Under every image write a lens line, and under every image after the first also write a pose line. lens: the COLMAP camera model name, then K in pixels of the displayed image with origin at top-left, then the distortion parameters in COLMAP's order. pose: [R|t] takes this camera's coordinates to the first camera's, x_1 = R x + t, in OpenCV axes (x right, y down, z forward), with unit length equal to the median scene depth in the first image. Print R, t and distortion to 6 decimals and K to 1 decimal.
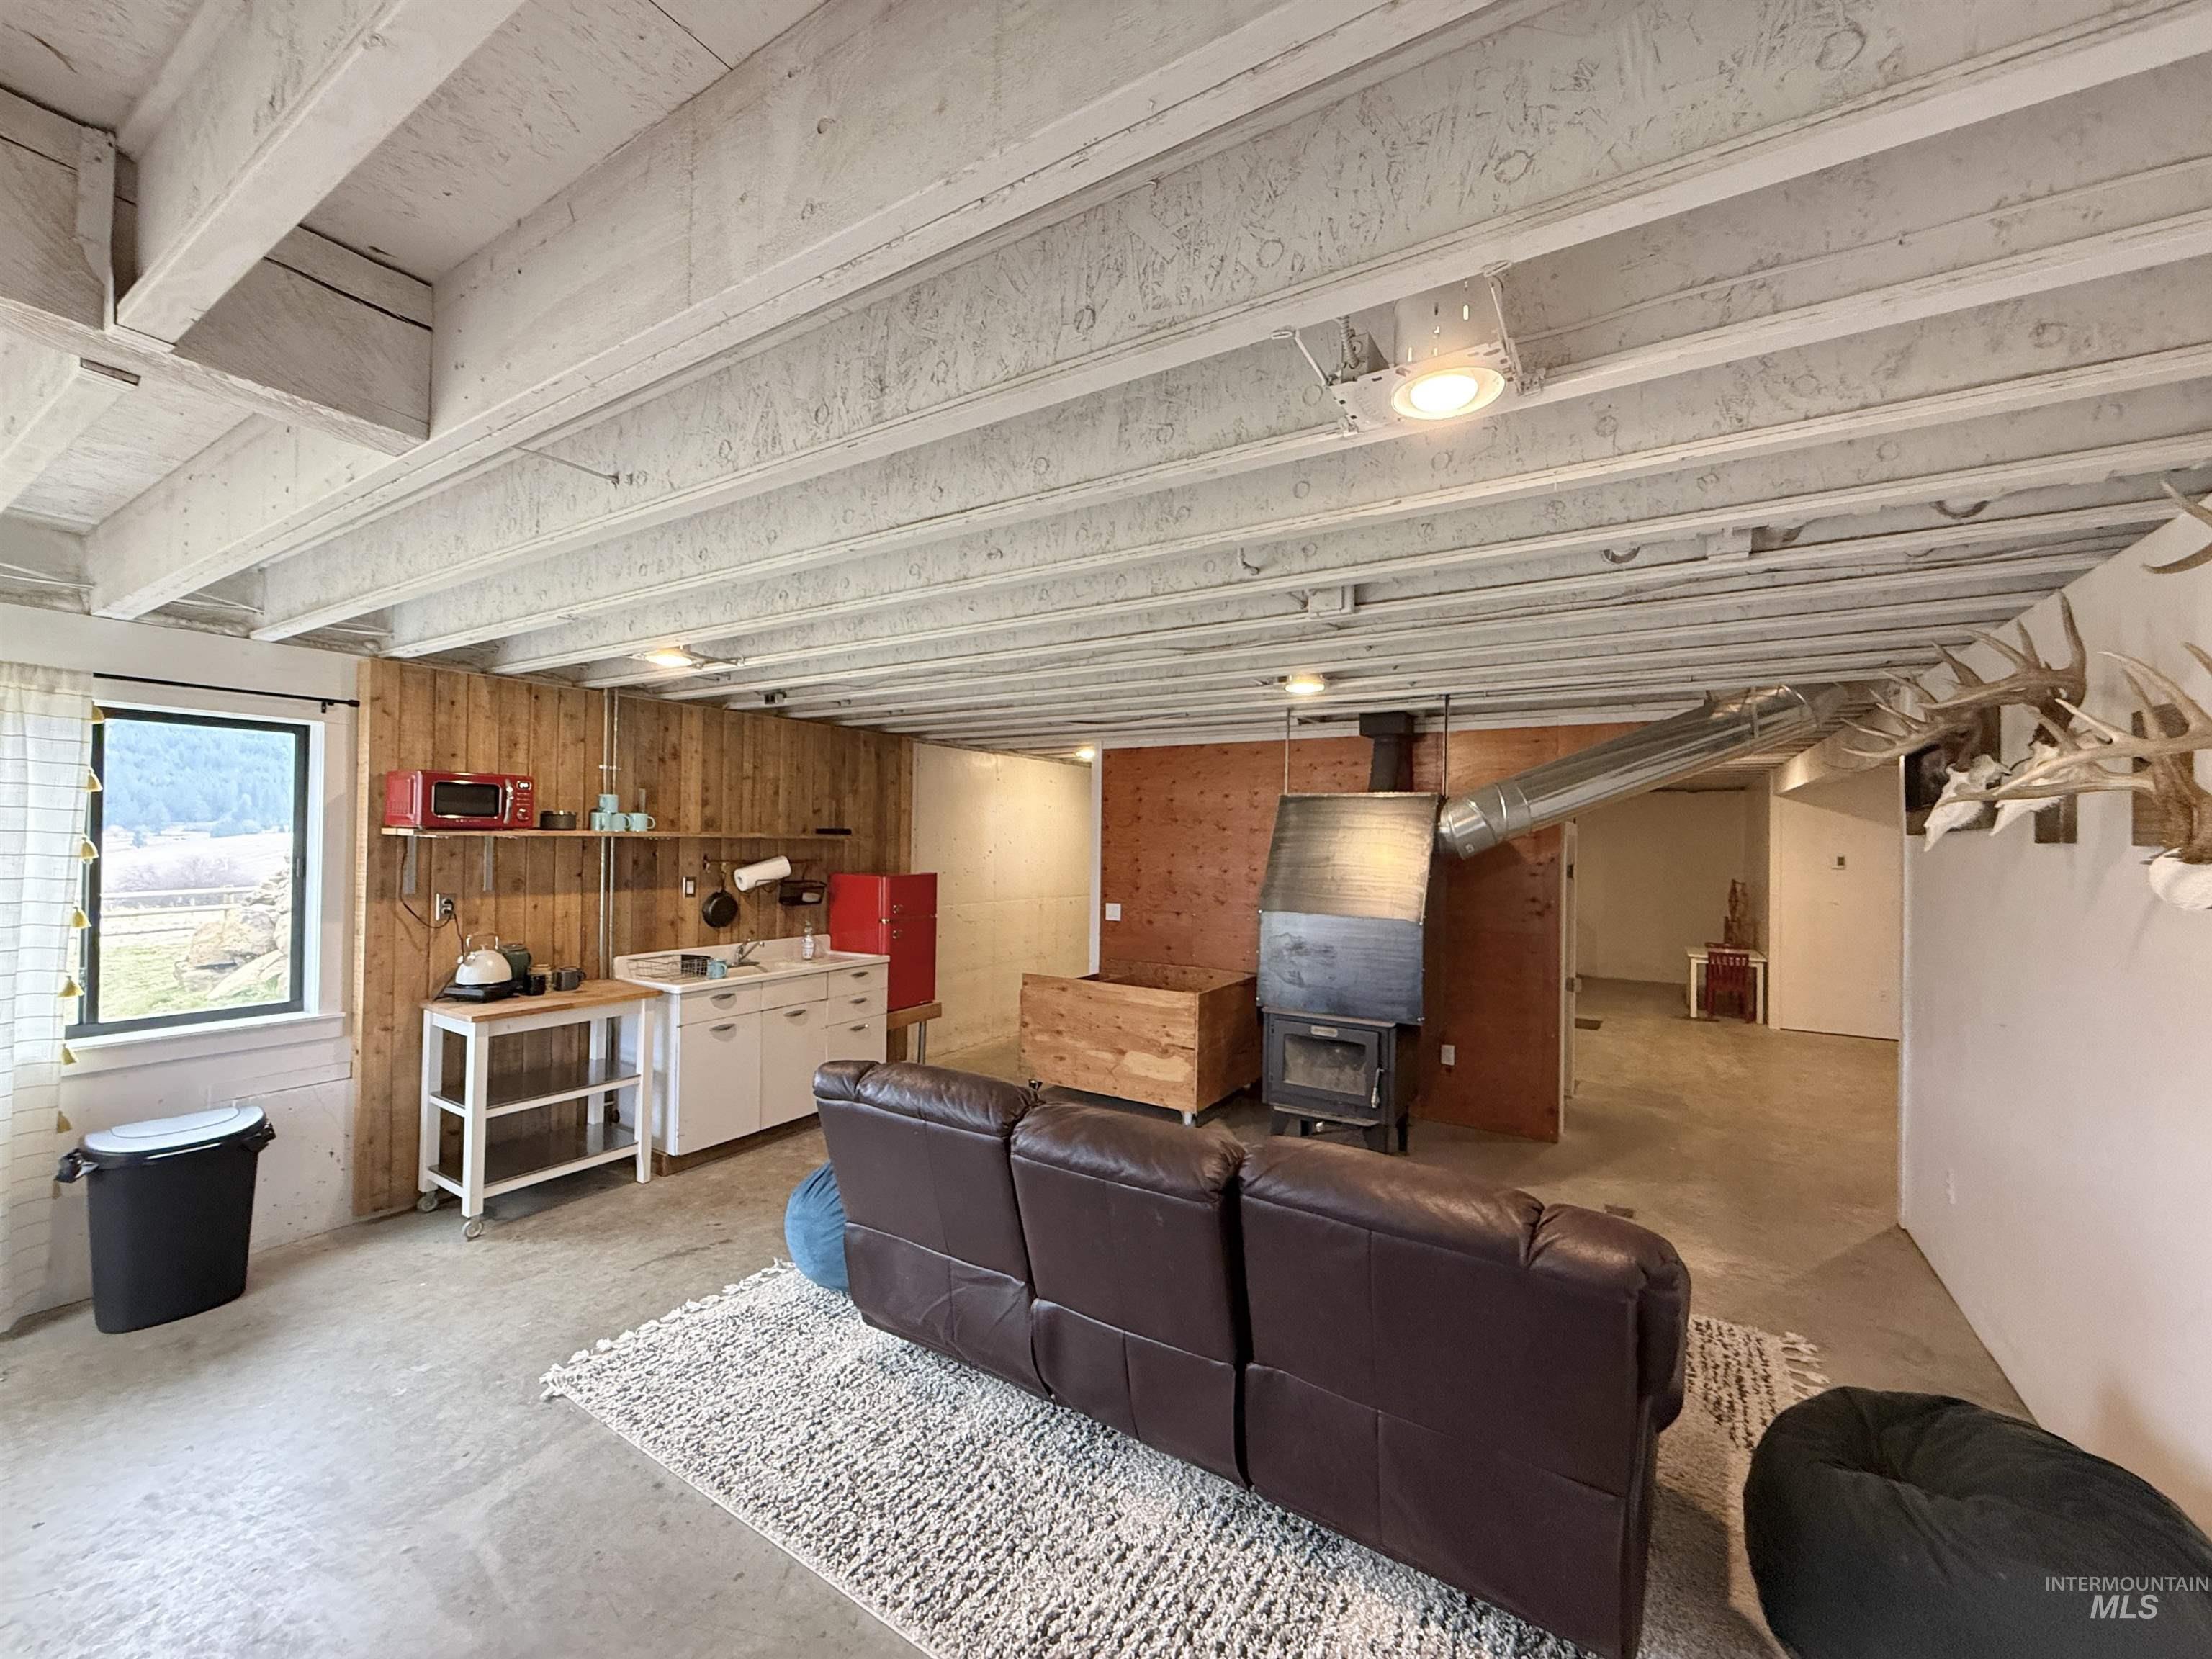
lens RADIAL K [[879.1, 0, 1099.7], [0, 879.1, 828.7], [0, 0, 1]] dist [0.000964, 0.000200]
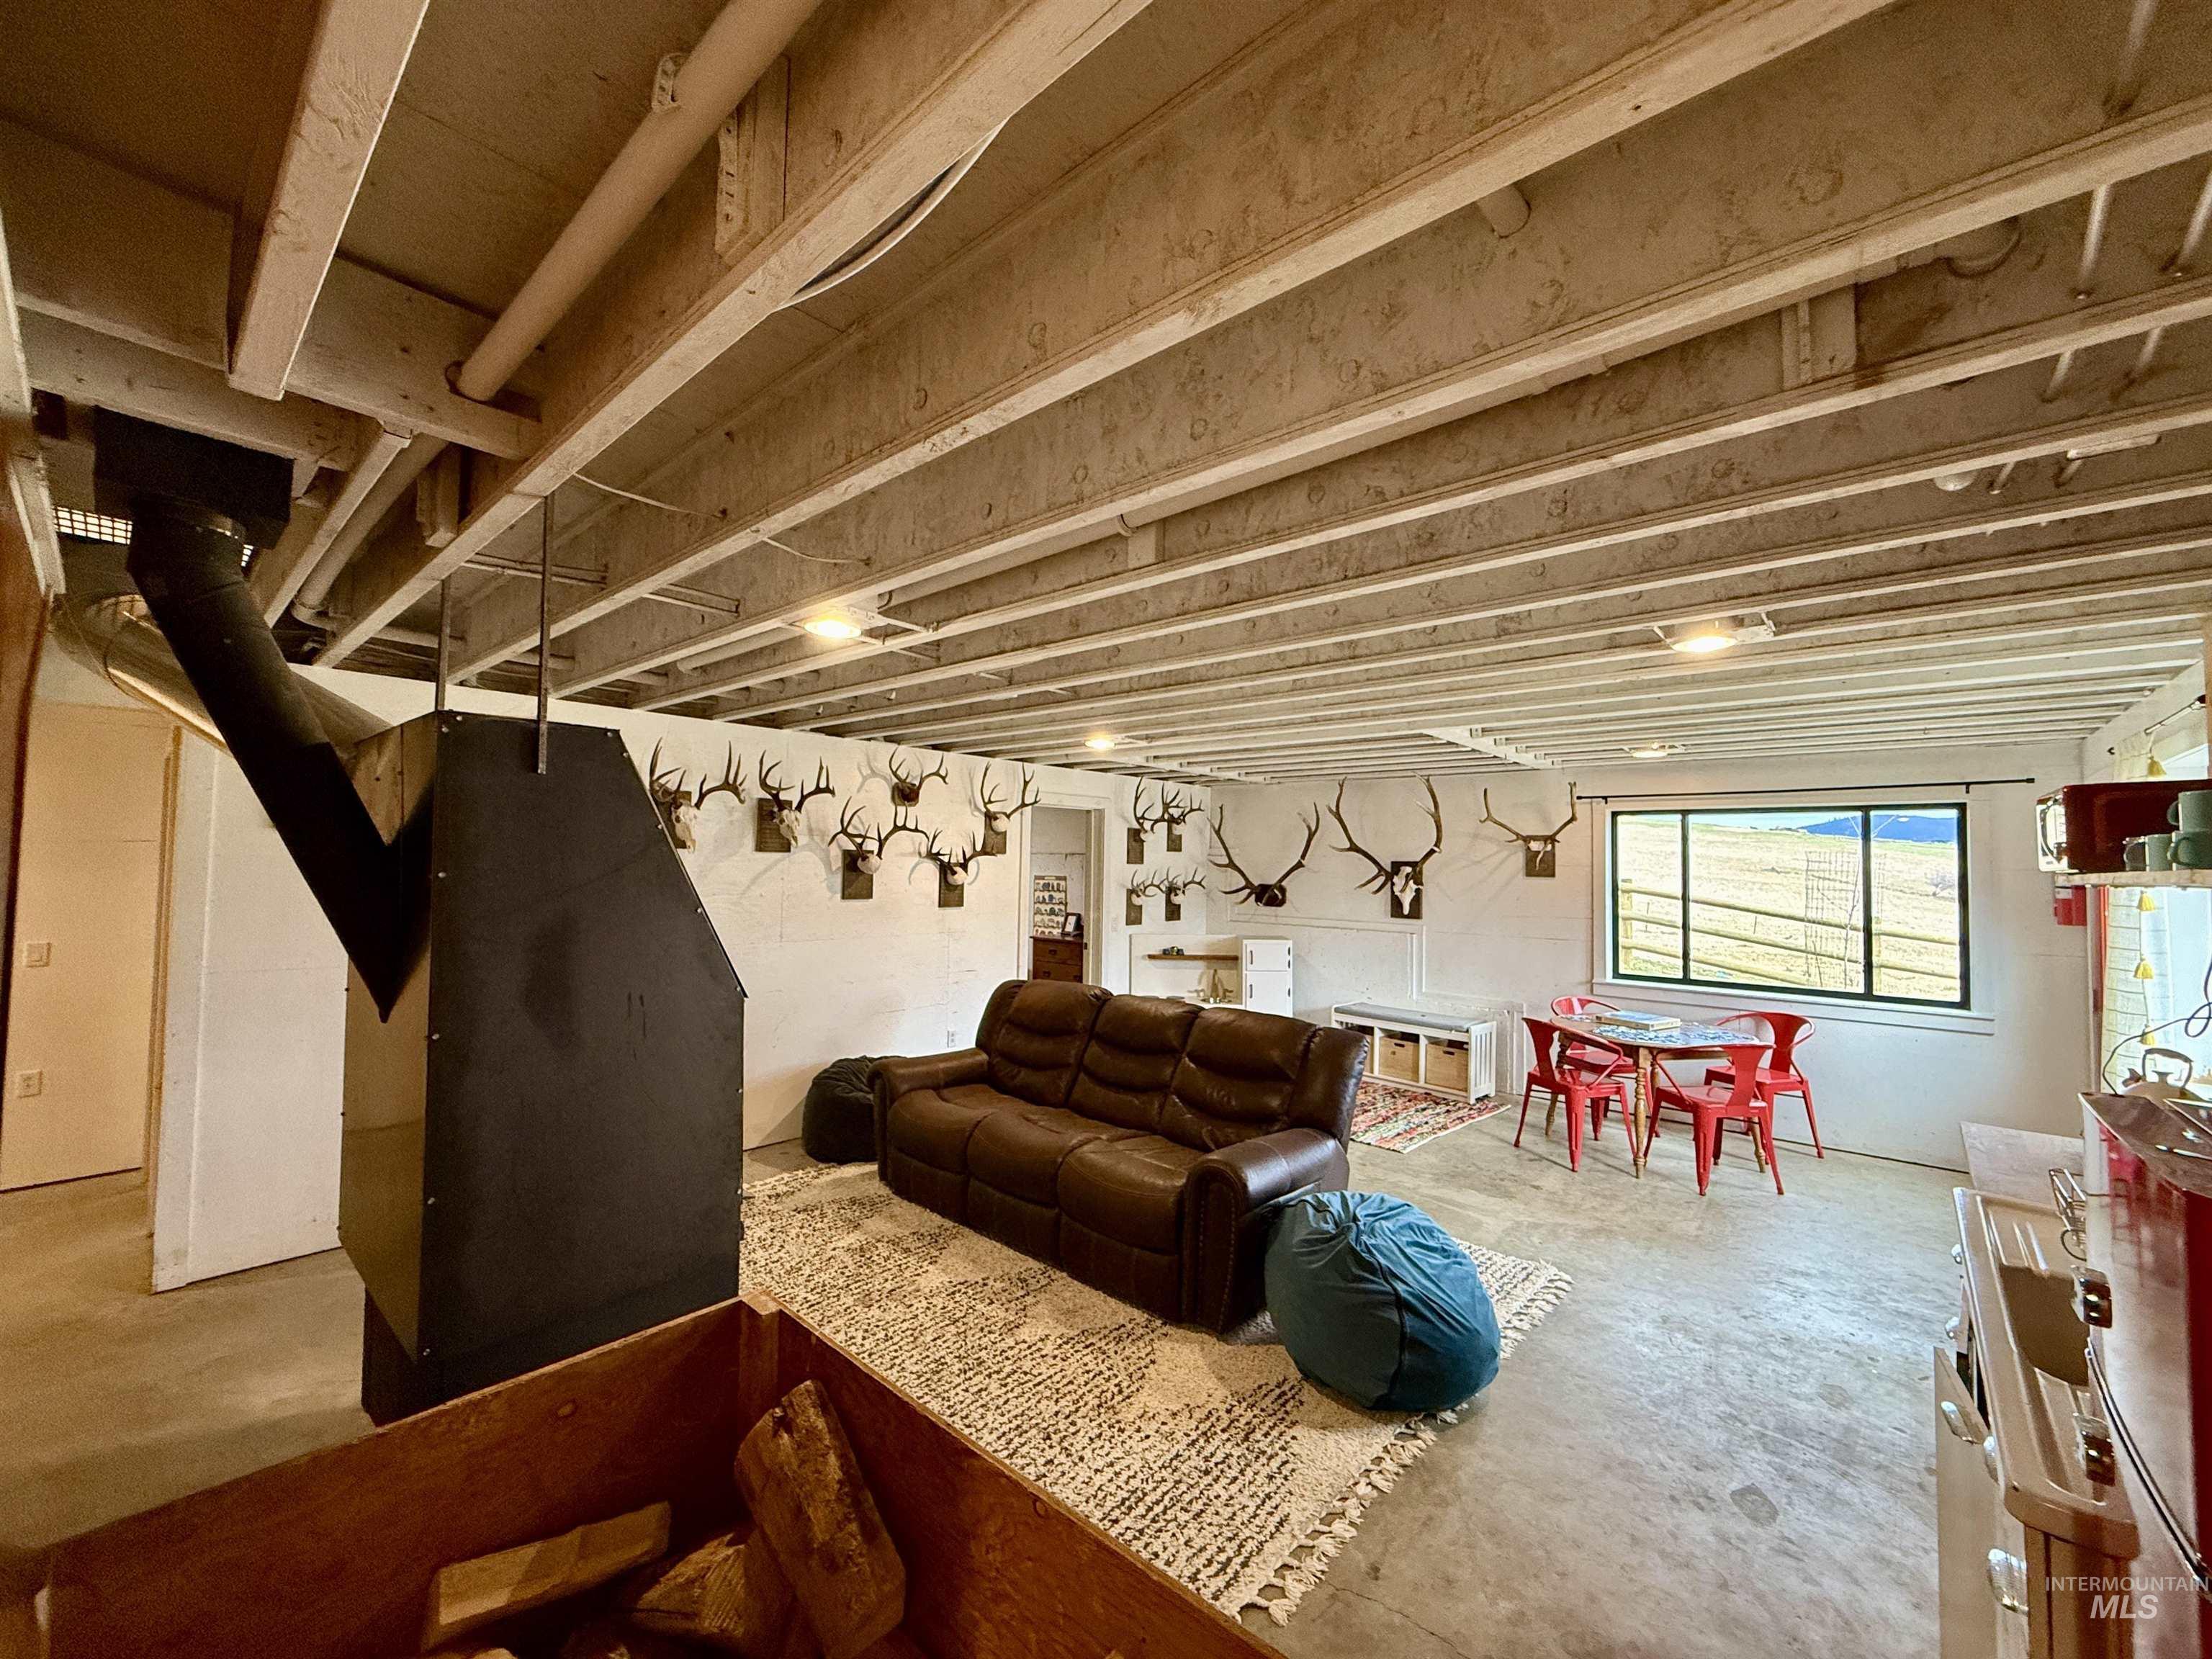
lens RADIAL K [[879.1, 0, 1099.7], [0, 879.1, 828.7], [0, 0, 1]] dist [0.000964, 0.000200]
pose [[-0.983630, -0.024567, 0.178519, -0.103112], [-0.033702, 0.998263, -0.048318, 0.022128], [-0.177022, -0.053544, -0.982749, 1.644224]]
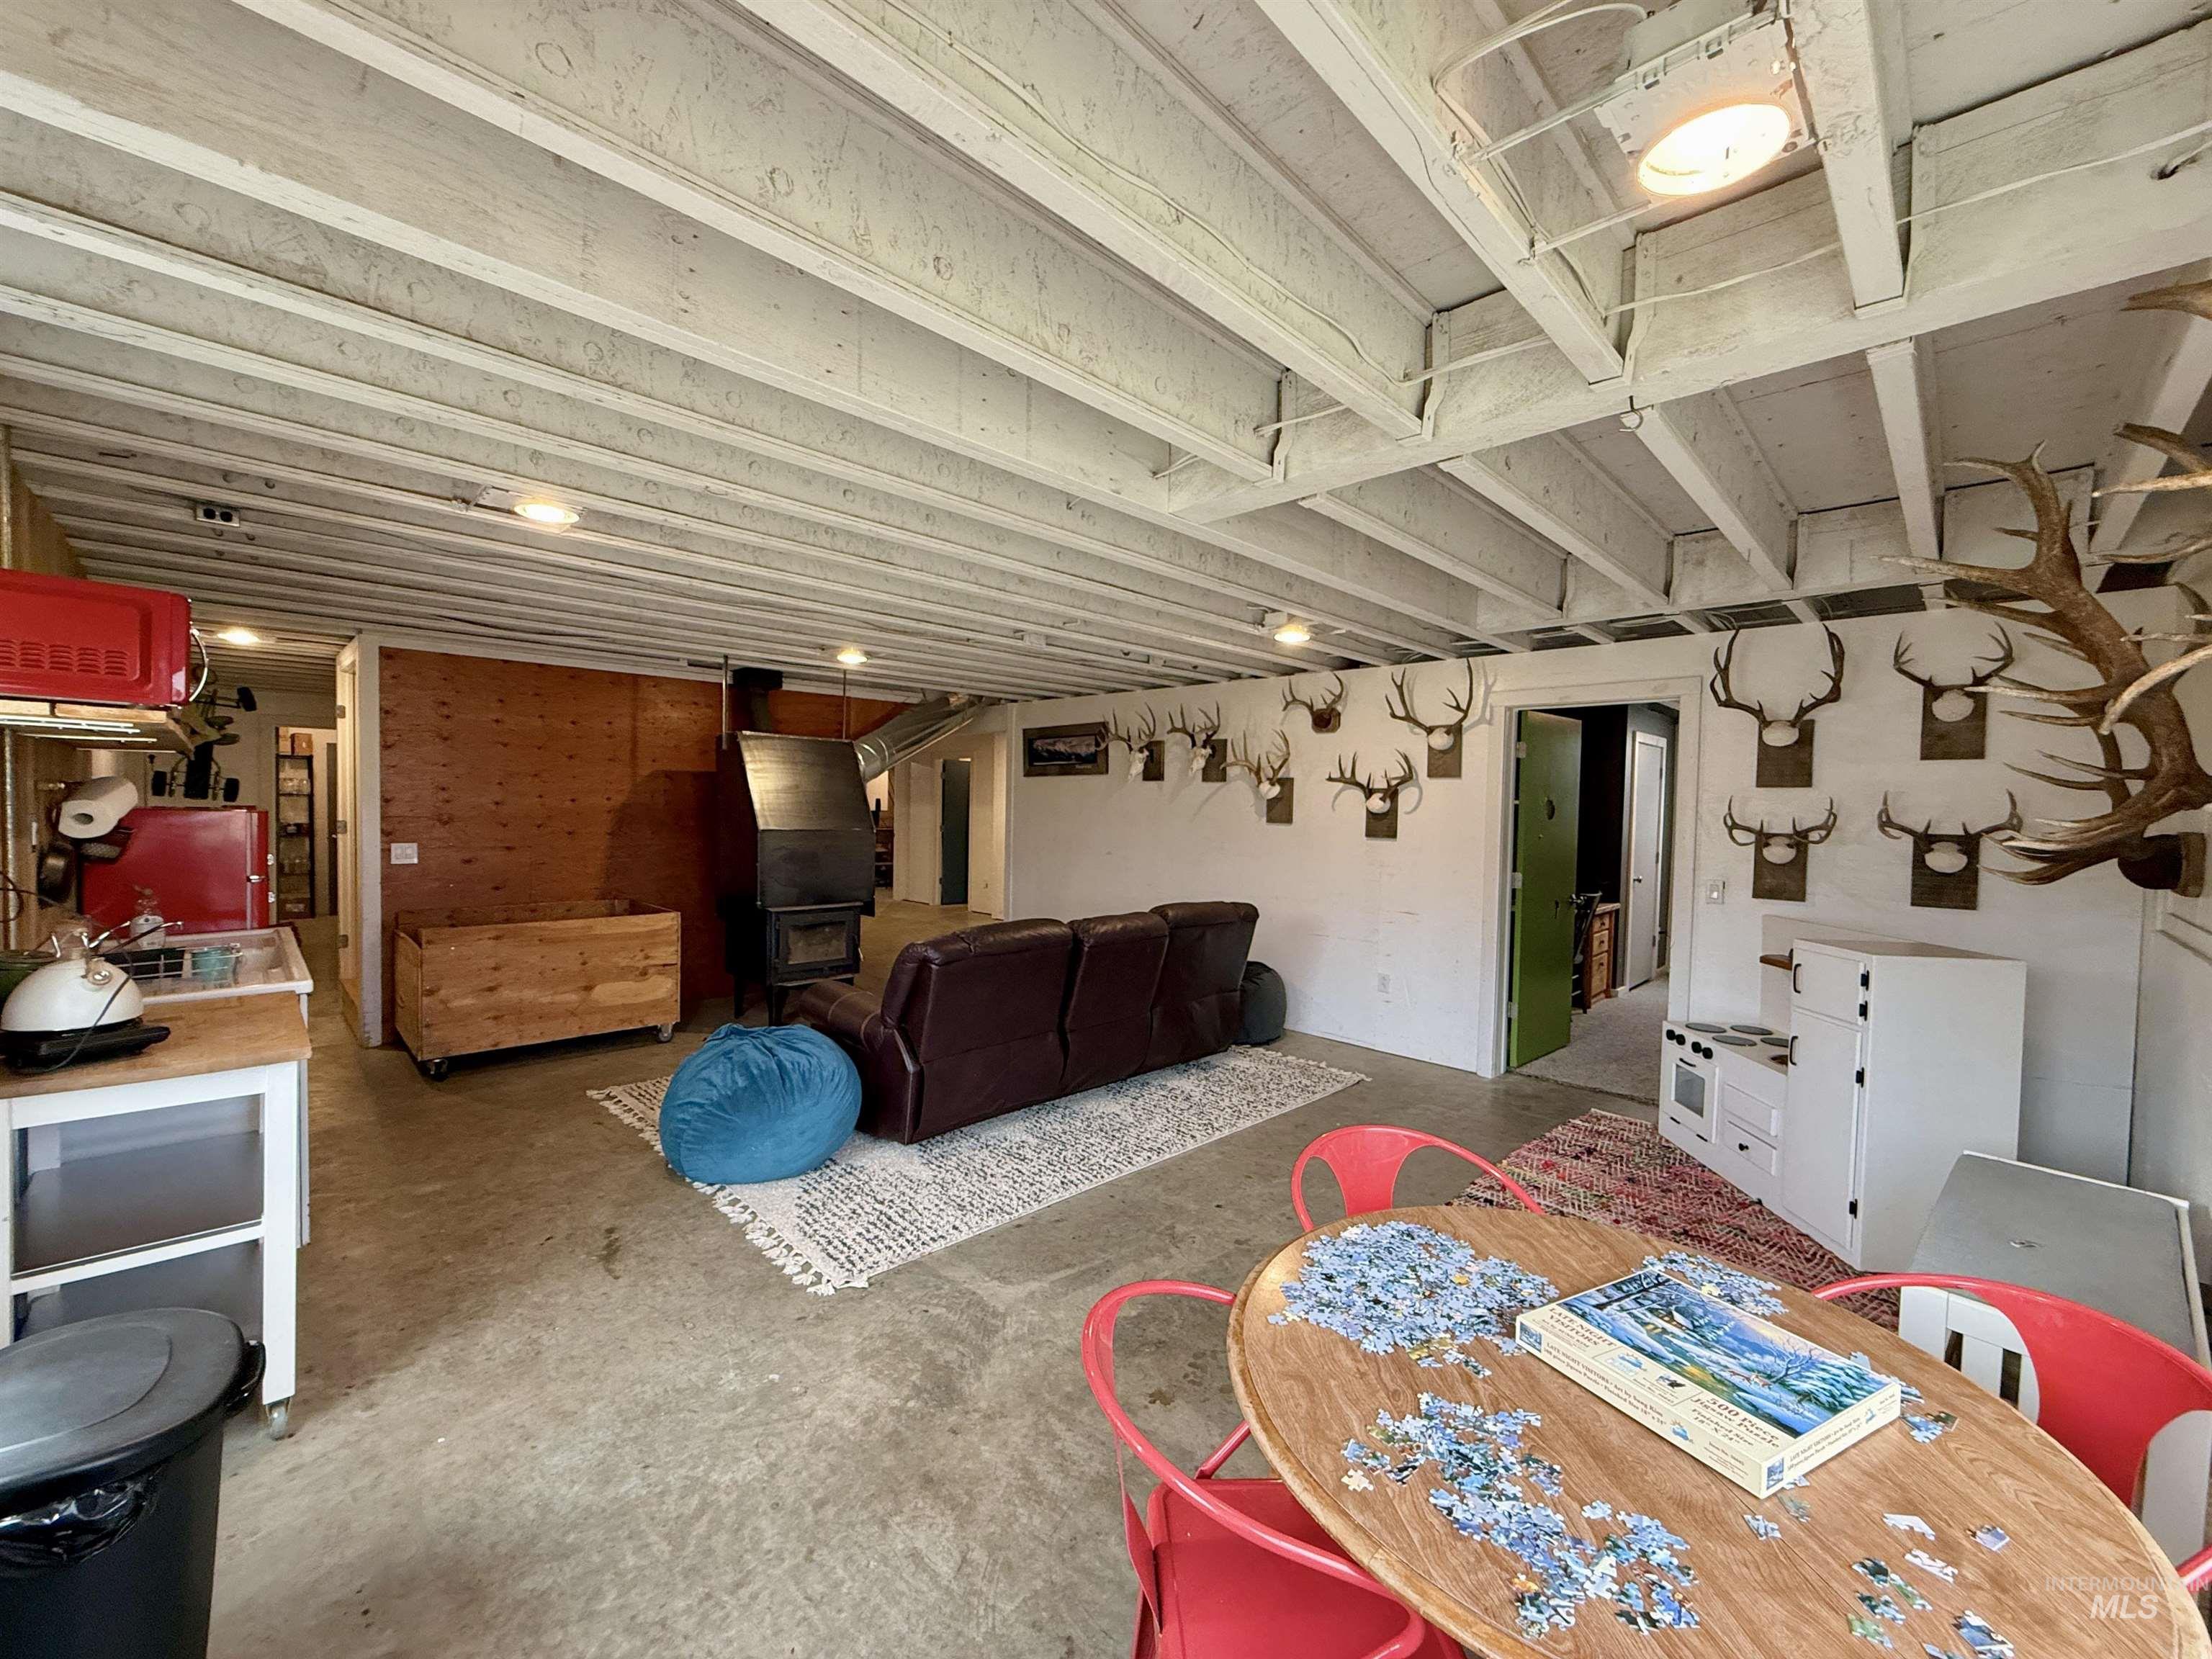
lens RADIAL K [[879.1, 0, 1099.7], [0, 879.1, 828.7], [0, 0, 1]] dist [0.000964, 0.000200]
pose [[0.229224, -0.042297, 0.972454, -1.007316], [-0.027846, 0.998362, 0.049988, 0.022364], [-0.972975, -0.038537, 0.227671, 0.322216]]
